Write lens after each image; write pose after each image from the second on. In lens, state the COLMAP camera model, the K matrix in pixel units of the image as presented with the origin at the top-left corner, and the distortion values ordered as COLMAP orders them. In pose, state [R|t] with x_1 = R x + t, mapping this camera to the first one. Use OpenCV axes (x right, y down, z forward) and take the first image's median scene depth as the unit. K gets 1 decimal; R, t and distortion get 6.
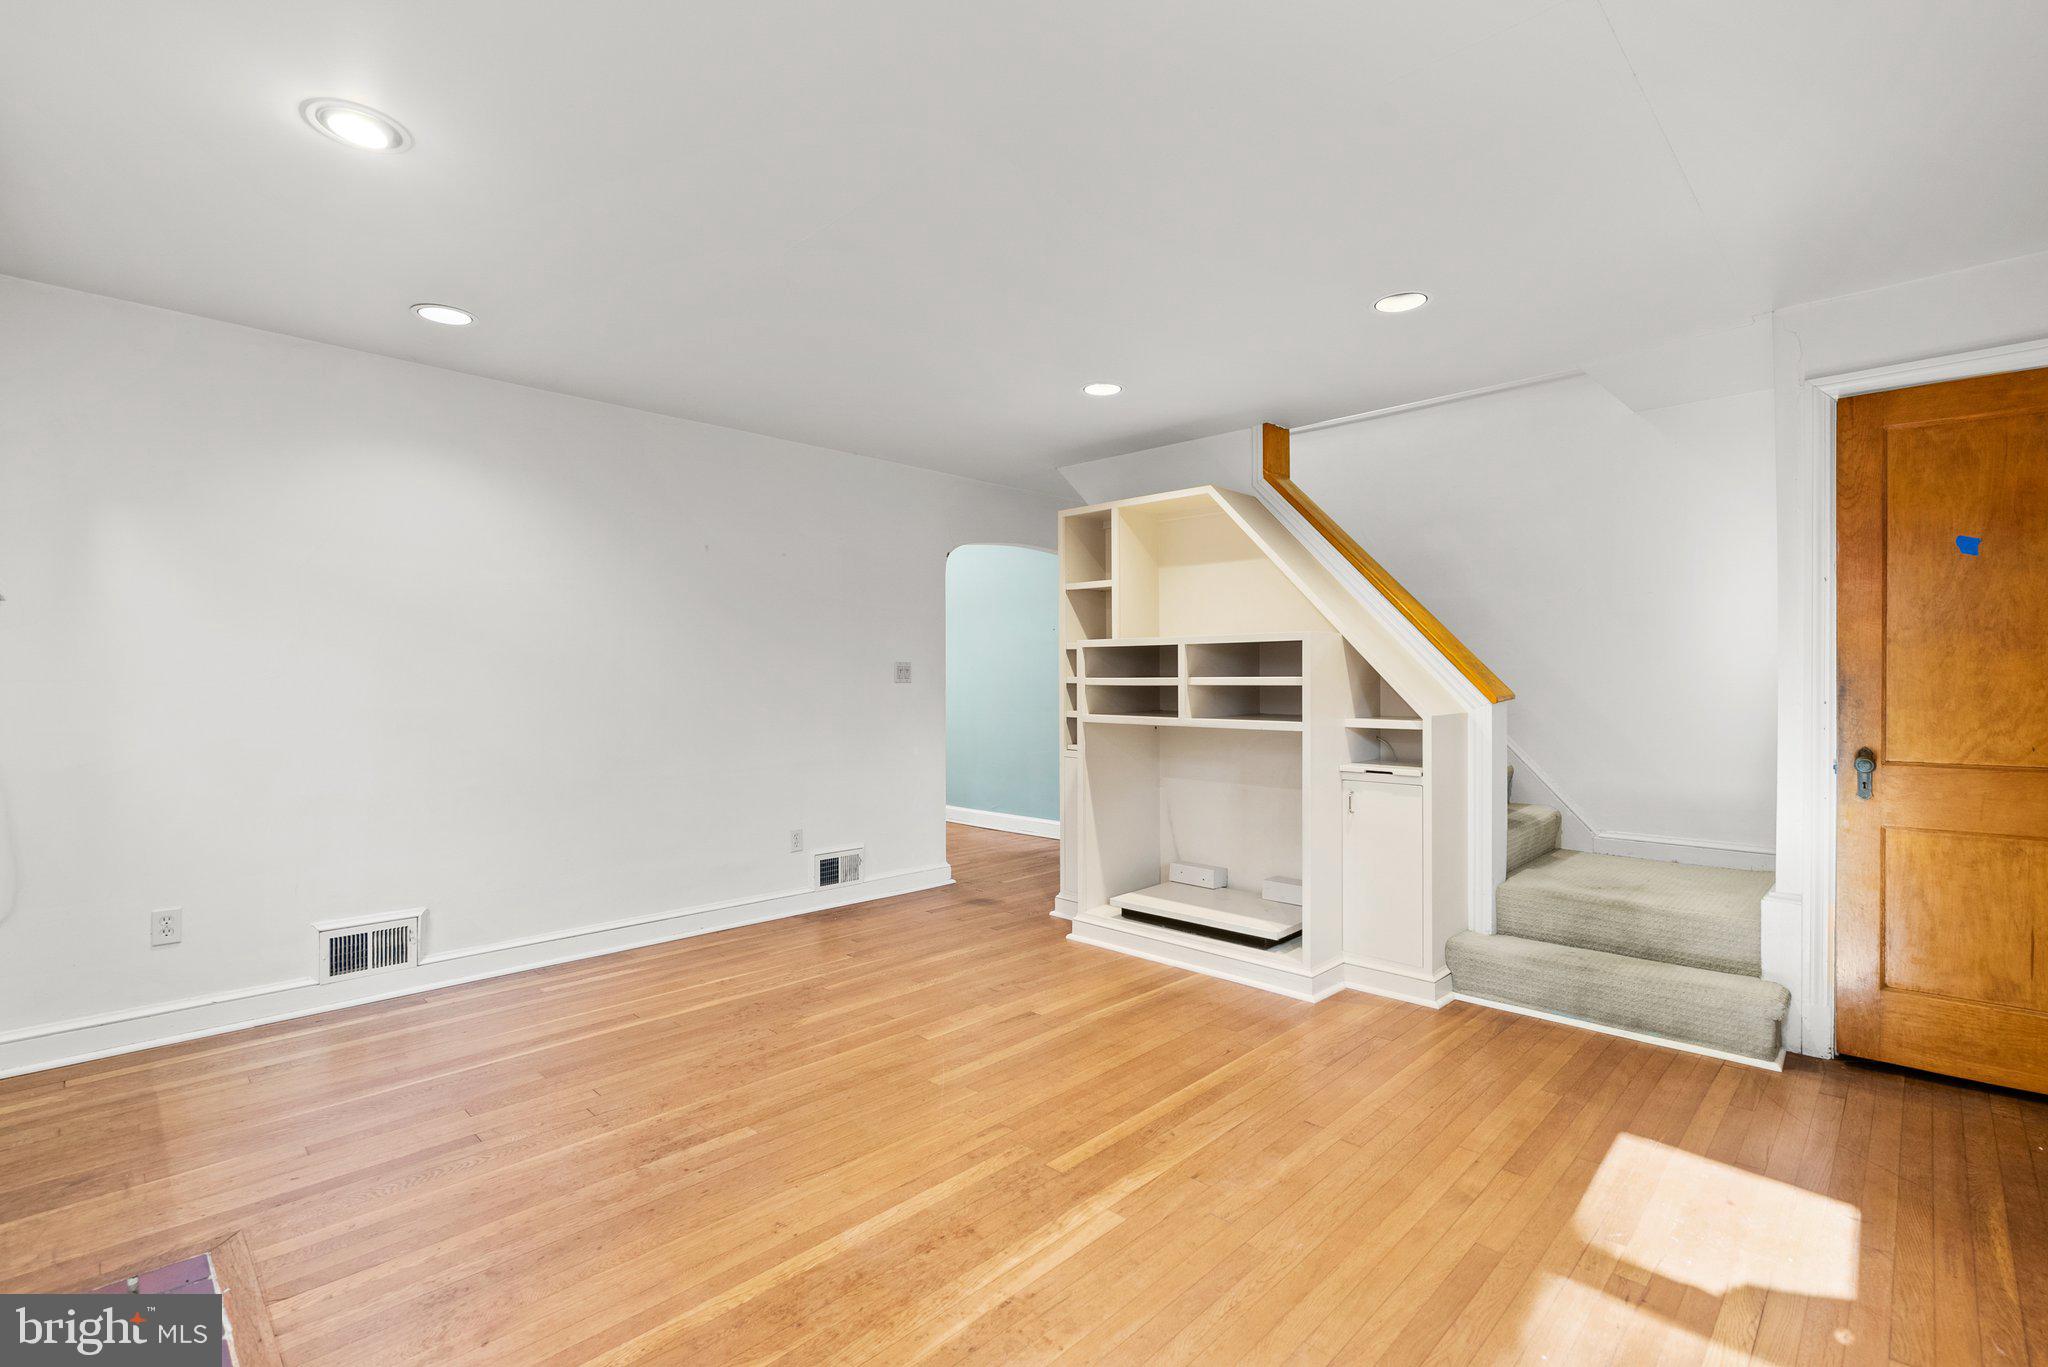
lens RADIAL K [[924.8, 0, 1020.4], [0, 924.8, 681.2], [0, 0, 1]] dist [-0.002752, -0.000178]
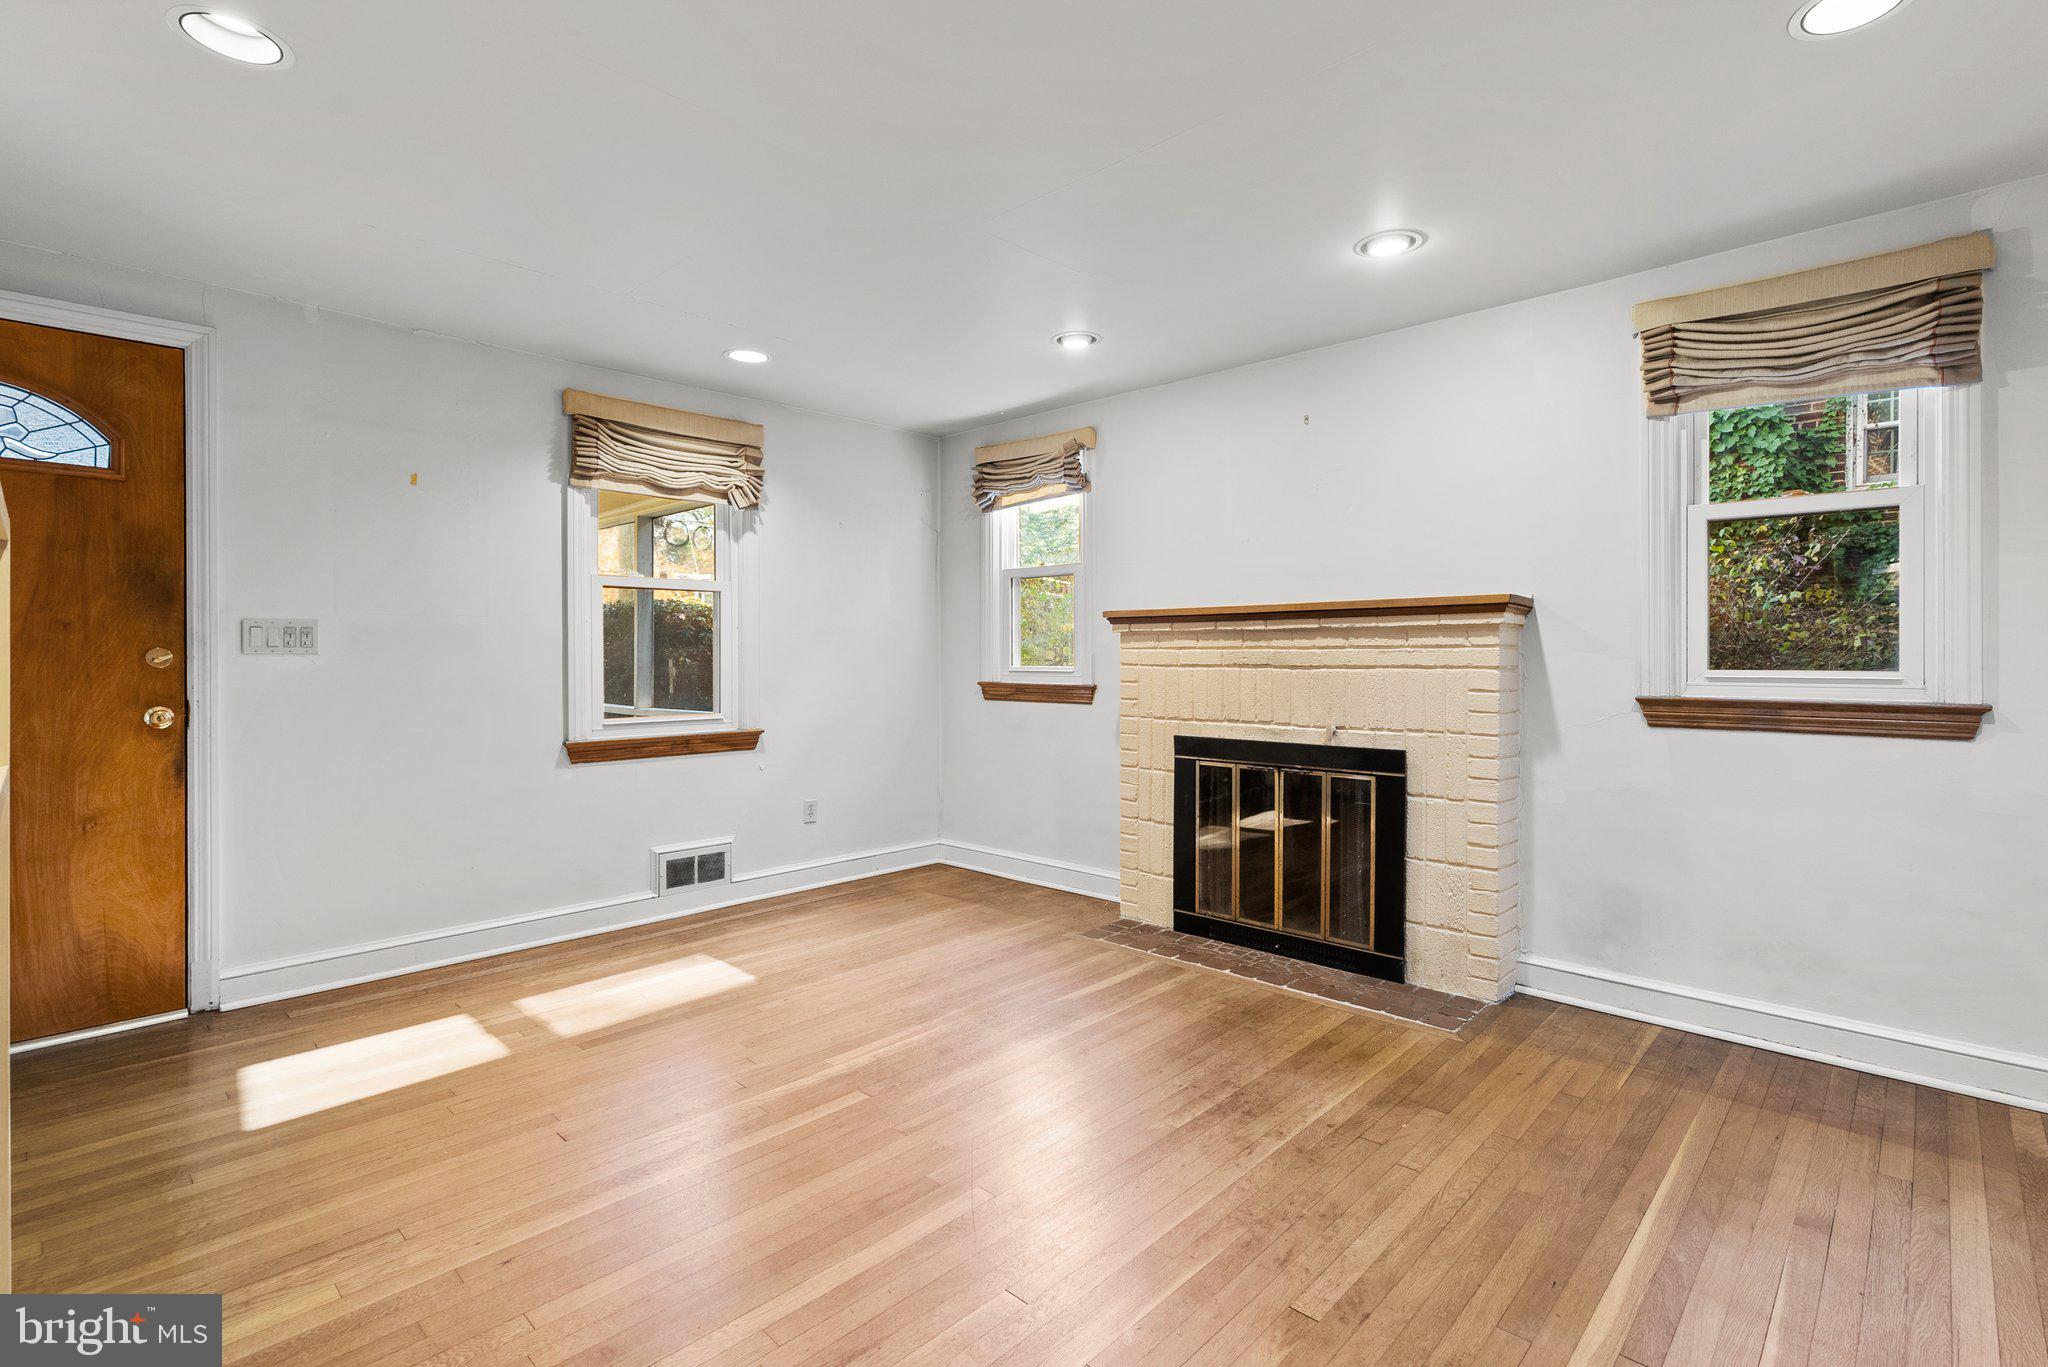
lens RADIAL K [[959.2, 0, 1050.2], [0, 959.2, 659.1], [0, 0, 1]] dist [-0.001998, 0.000289]
pose [[-0.999297, 0.002991, -0.037369, -0.098187], [0.002670, 0.999959, 0.008636, 0.000003], [0.037393, 0.008530, -0.999264, 1.464495]]
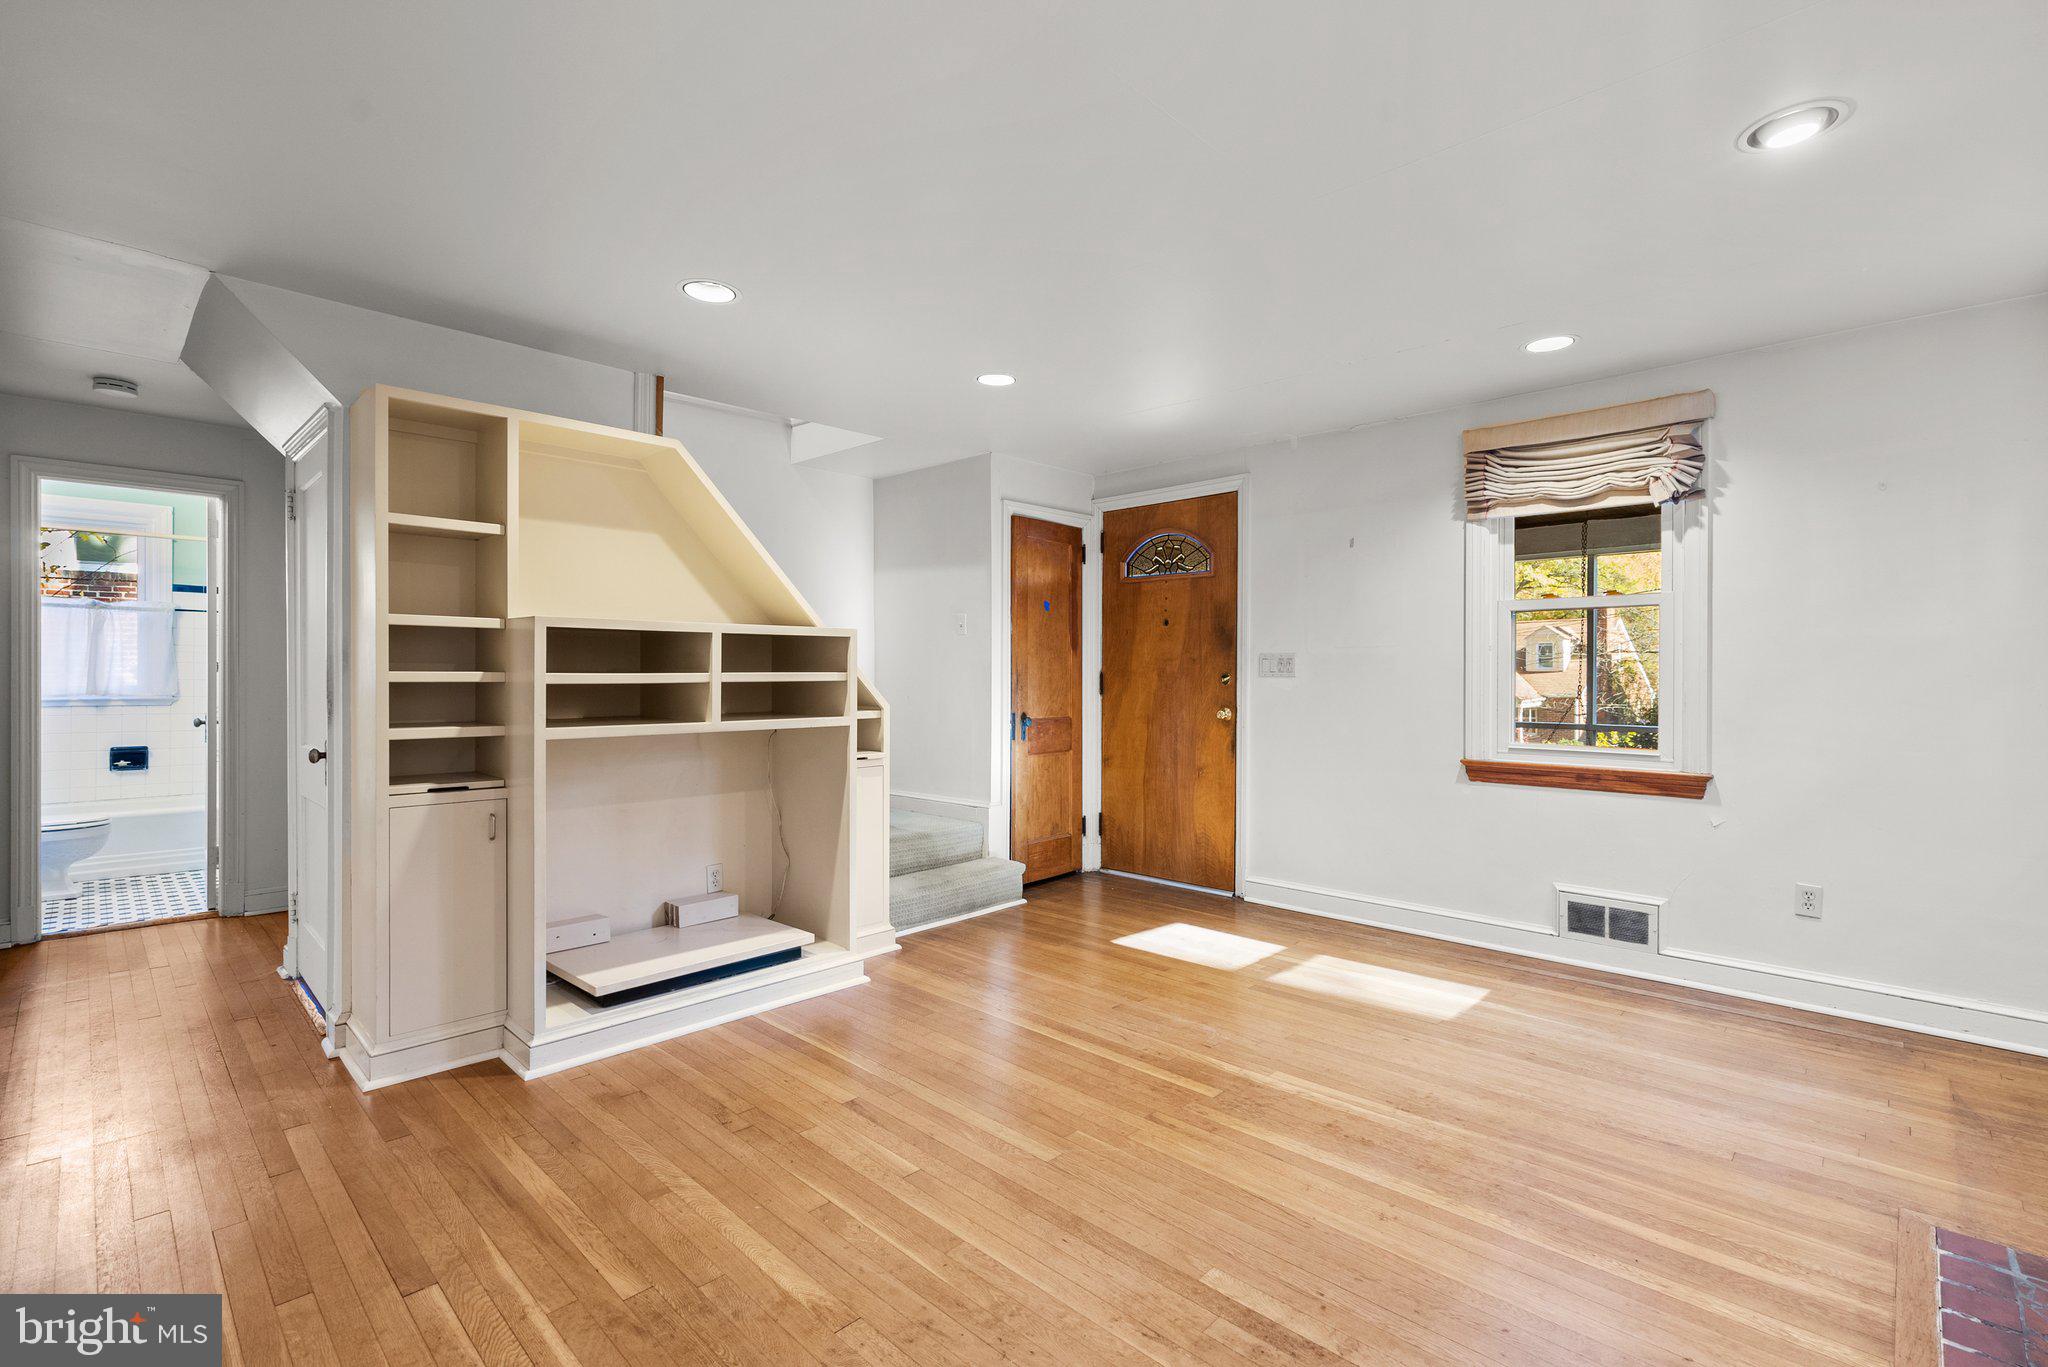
lens RADIAL K [[933.4, 0, 1030.1], [0, 933.4, 681.1], [0, 0, 1]] dist [-0.003416, 0.001095]
pose [[-0.017575, -0.007078, 0.999821, -0.776149], [0.001212, 0.999974, 0.007100, -0.003226], [-0.999845, 0.001336, -0.017565, 0.858534]]
